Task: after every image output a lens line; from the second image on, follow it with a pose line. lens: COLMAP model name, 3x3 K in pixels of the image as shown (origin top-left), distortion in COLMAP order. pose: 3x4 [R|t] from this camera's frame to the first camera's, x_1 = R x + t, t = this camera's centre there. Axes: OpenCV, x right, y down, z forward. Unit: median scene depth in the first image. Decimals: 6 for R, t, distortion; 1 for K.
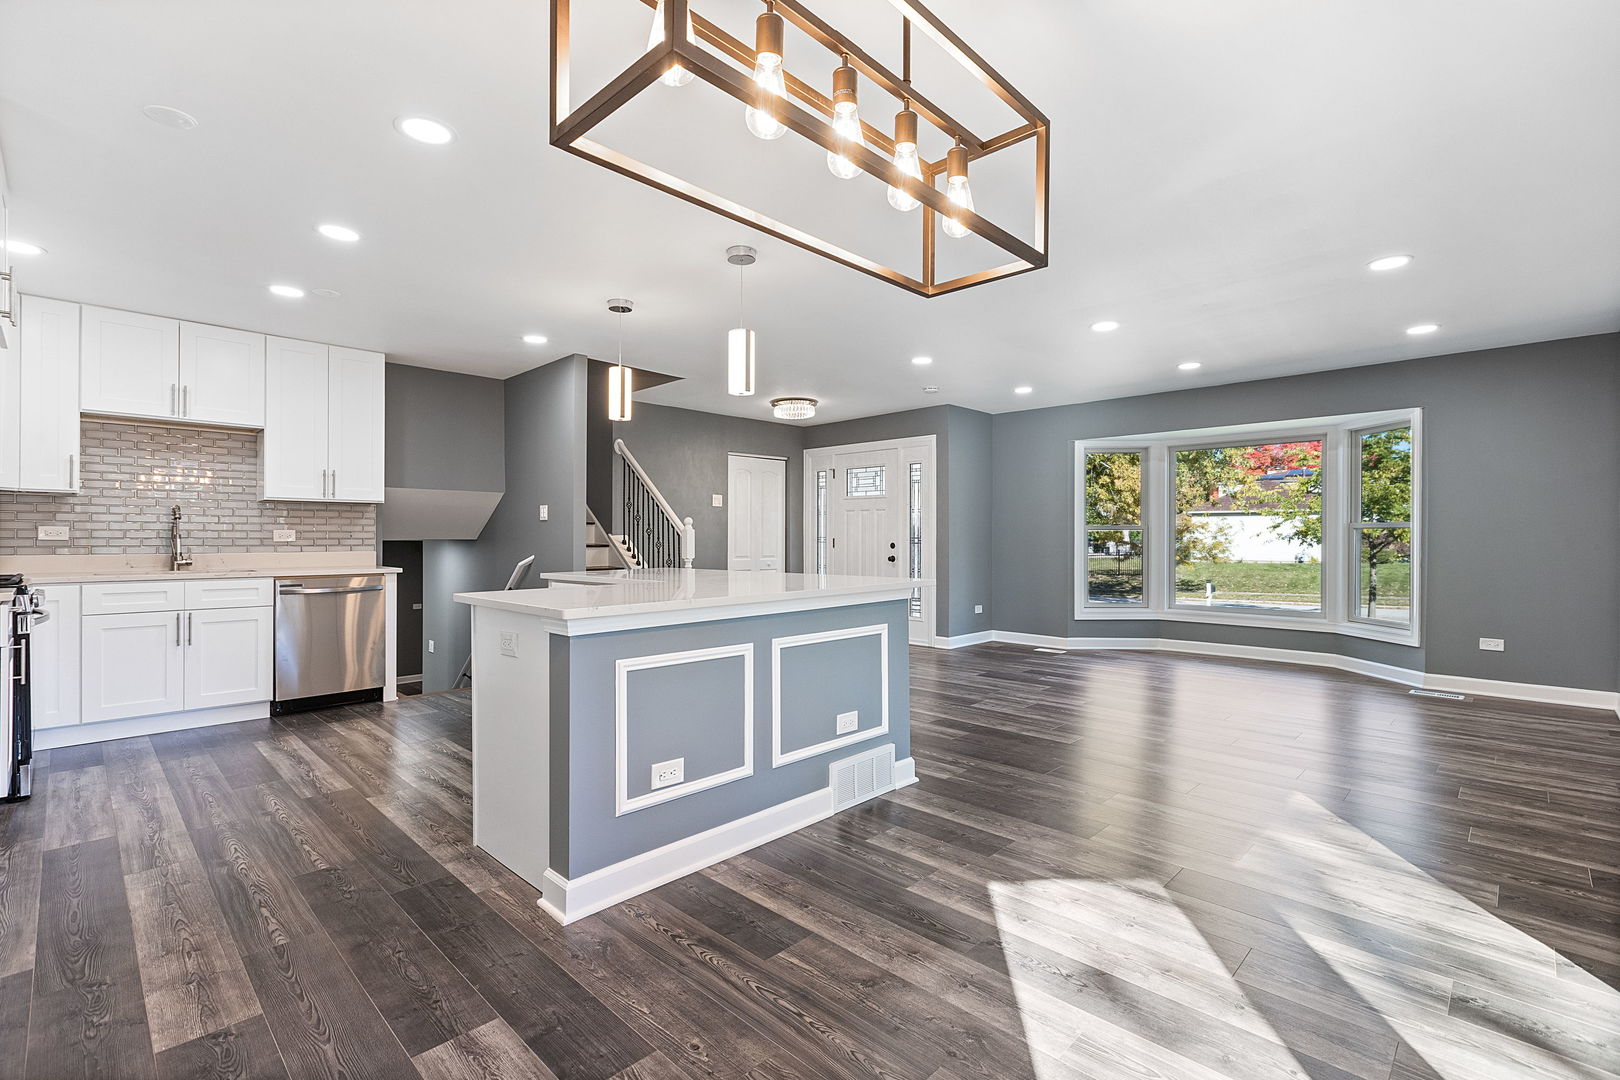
lens RADIAL K [[723.3, 0, 818.0], [0, 723.3, 545.7], [0, 0, 1]] dist [0.001058, -0.000672]
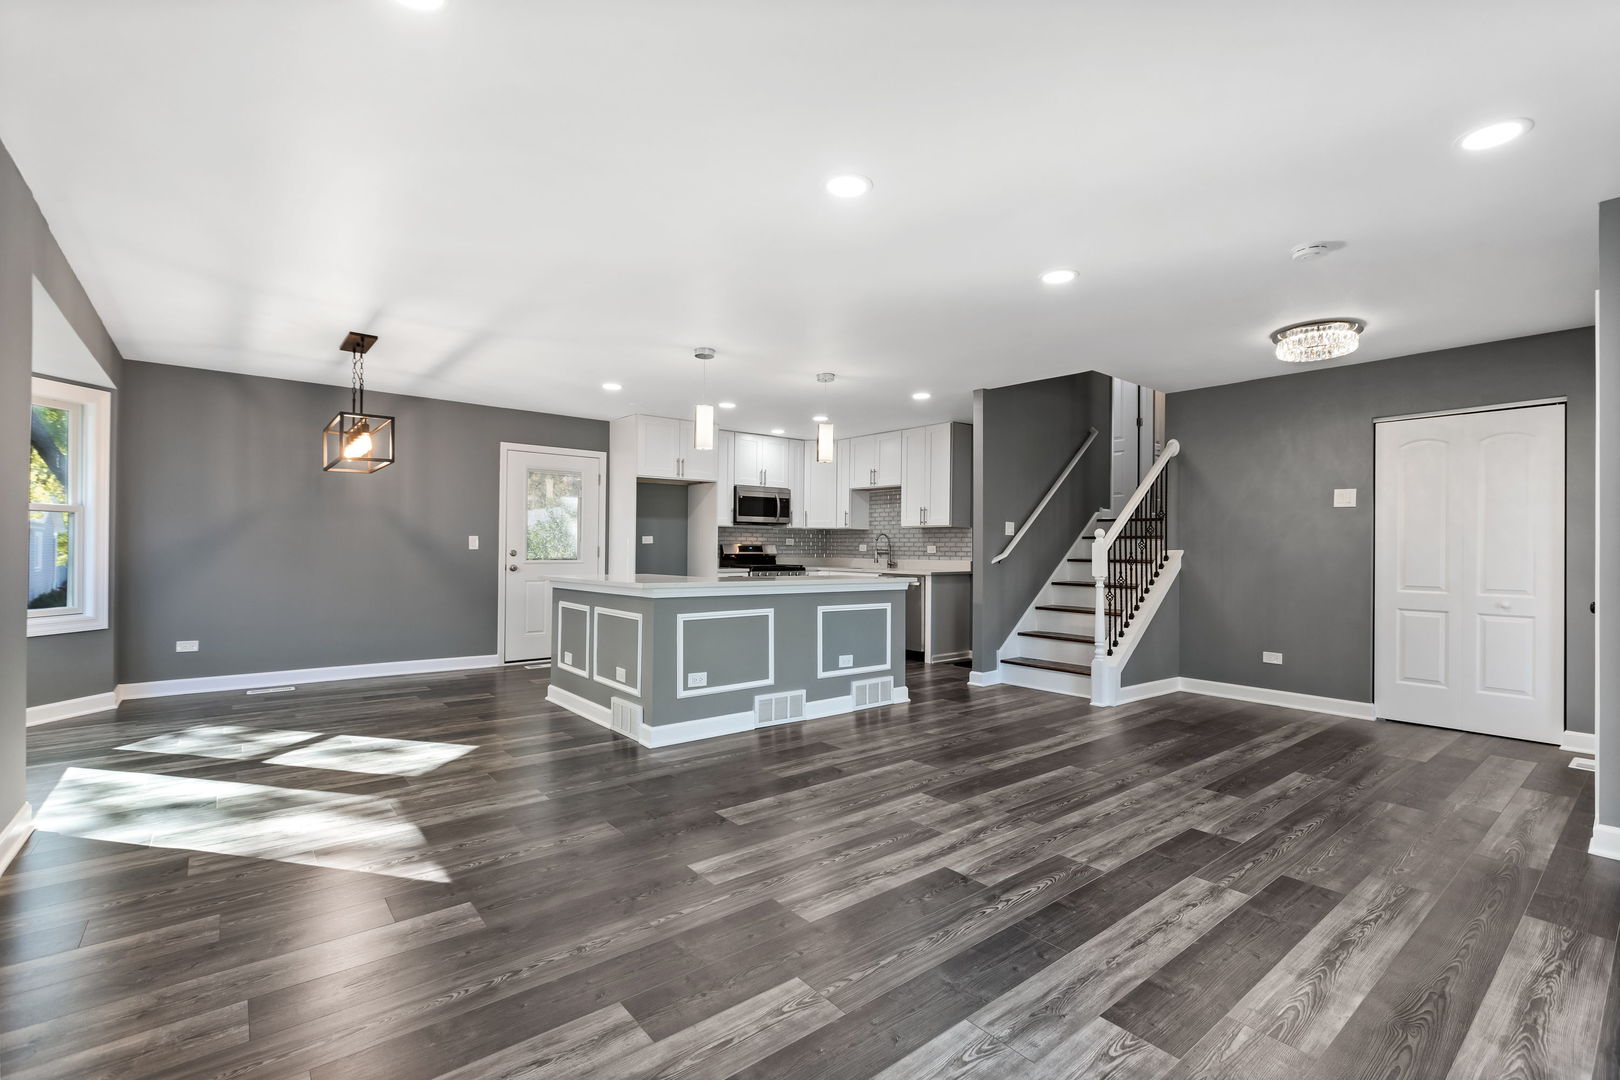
lens RADIAL K [[723.3, 0, 818.0], [0, 723.3, 545.7], [0, 0, 1]] dist [0.001058, -0.000672]
pose [[-0.116540, -0.005946, -0.993168, 1.015385], [-0.019953, 0.999794, -0.003644, -0.013755], [0.992986, 0.019392, -0.116634, 1.092225]]
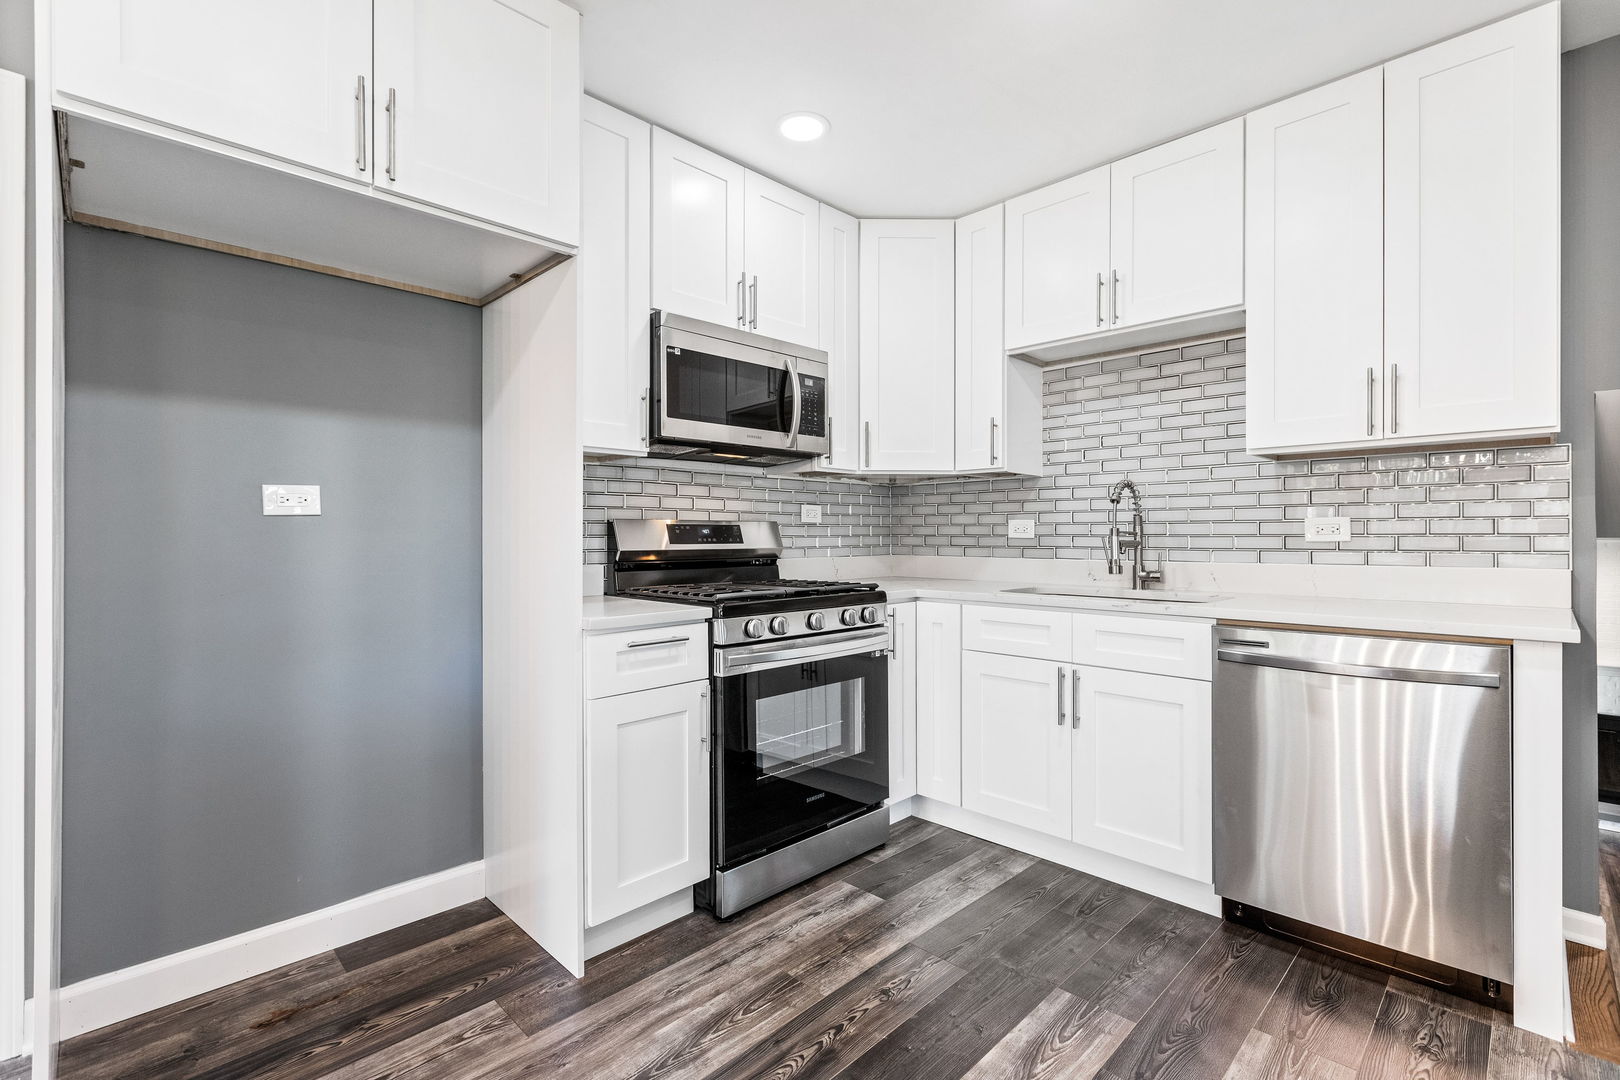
lens RADIAL K [[728.9, 0, 816.9], [0, 728.9, 530.0], [0, 0, 1]] dist [0.001710, -0.000034]
pose [[-0.015993, -0.010918, -0.999812, -0.296651], [-0.009020, 0.999901, -0.010775, -0.006206], [0.999831, 0.008846, -0.016090, 0.785006]]
